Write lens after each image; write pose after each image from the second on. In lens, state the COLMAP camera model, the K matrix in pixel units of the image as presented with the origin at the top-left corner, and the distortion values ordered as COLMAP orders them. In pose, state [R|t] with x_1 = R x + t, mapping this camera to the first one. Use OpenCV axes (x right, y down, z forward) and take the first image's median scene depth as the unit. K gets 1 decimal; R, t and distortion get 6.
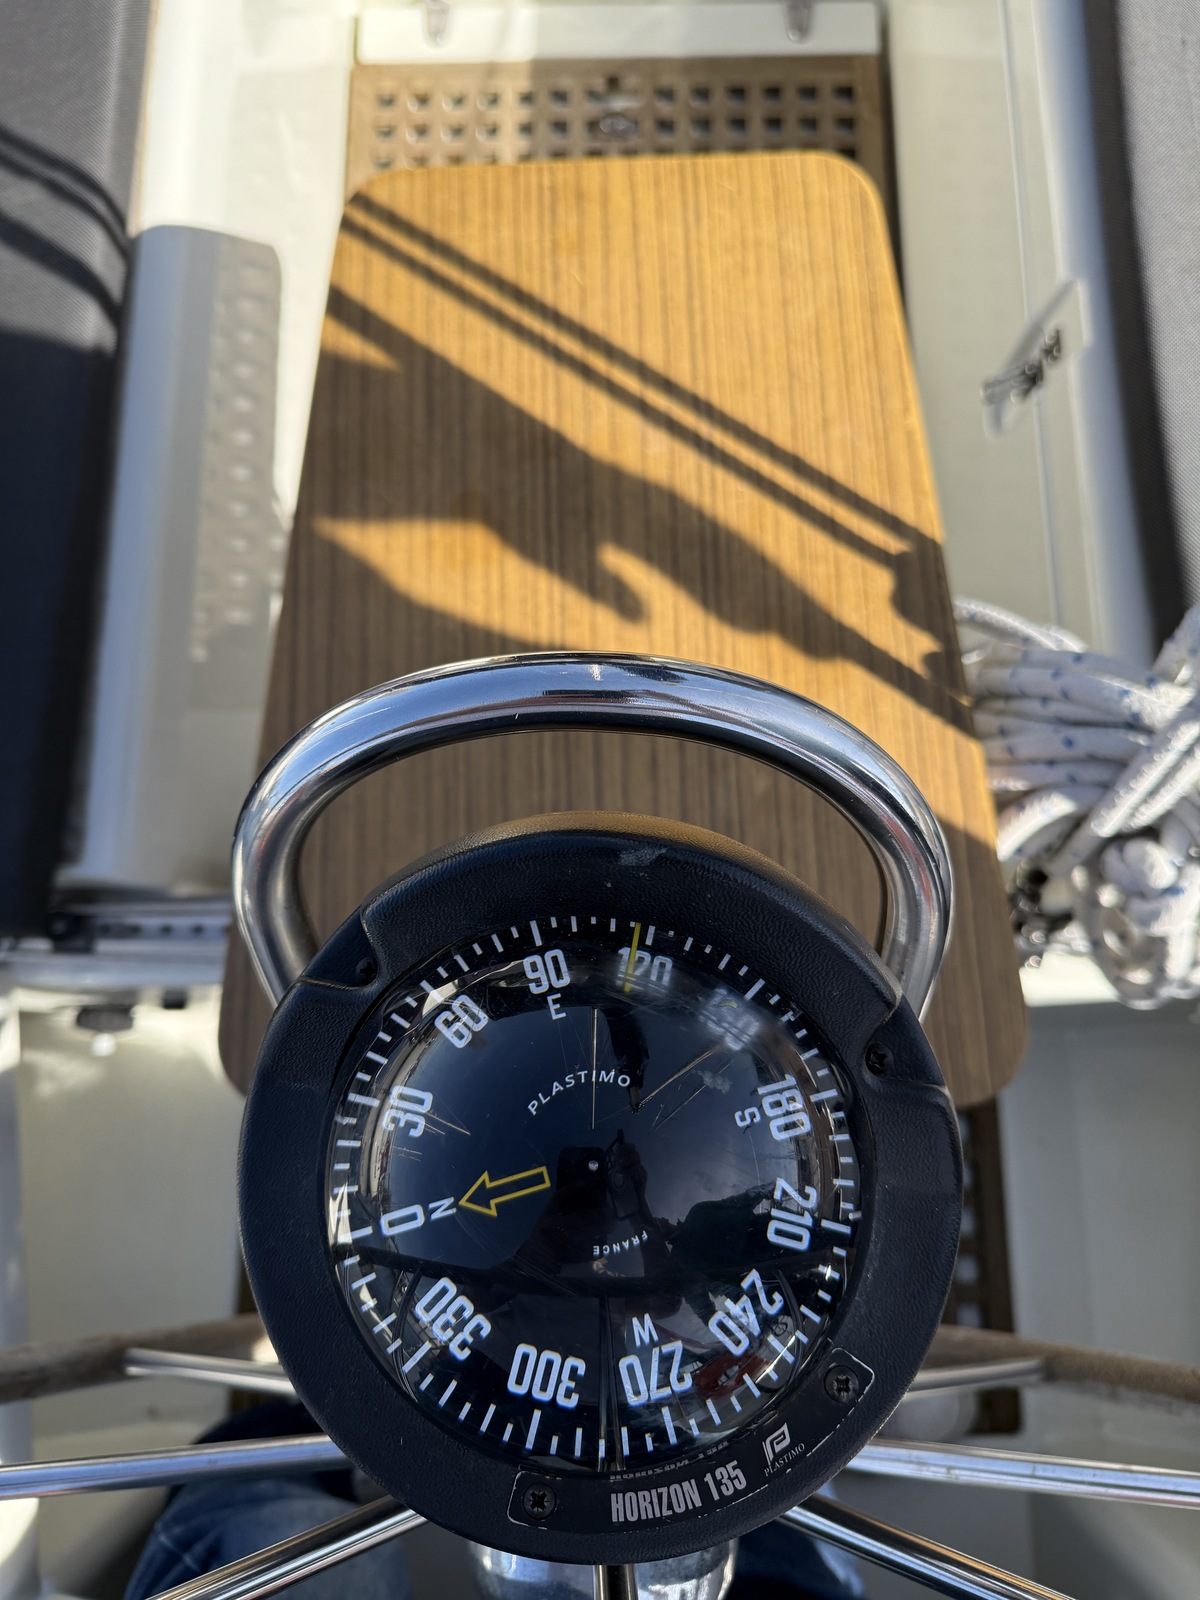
lens RADIAL K [[993.1, 0, 593.5], [0, 993.1, 727.6], [0, 0, 1]] dist [0.000709, -0.041283]
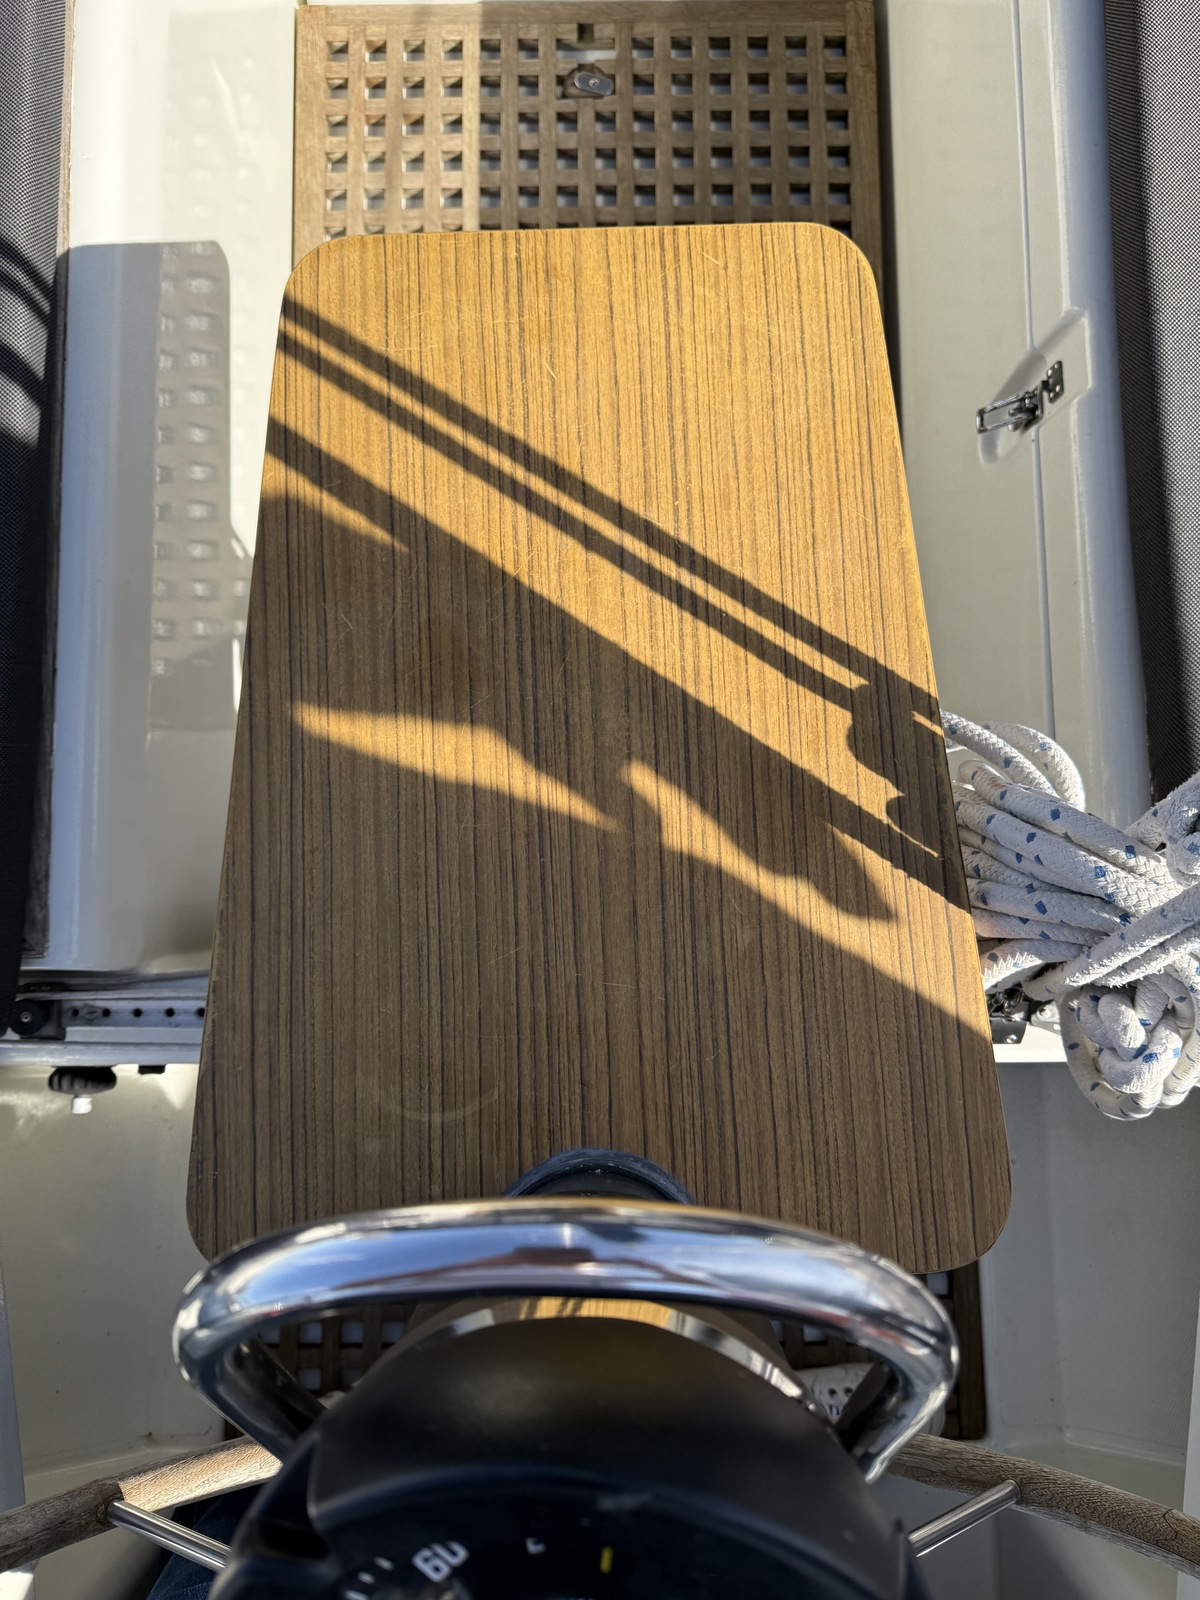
lens RADIAL K [[1009.5, 0, 600.0], [0, 1009.5, 800.0], [0, 0, 1]] dist [0.000883, -0.047137]
pose [[0.999582, -0.012674, 0.025978, 0.002611], [0.010030, 0.994989, 0.099482, -0.146209], [-0.027109, -0.099180, 0.994700, 0.028042]]
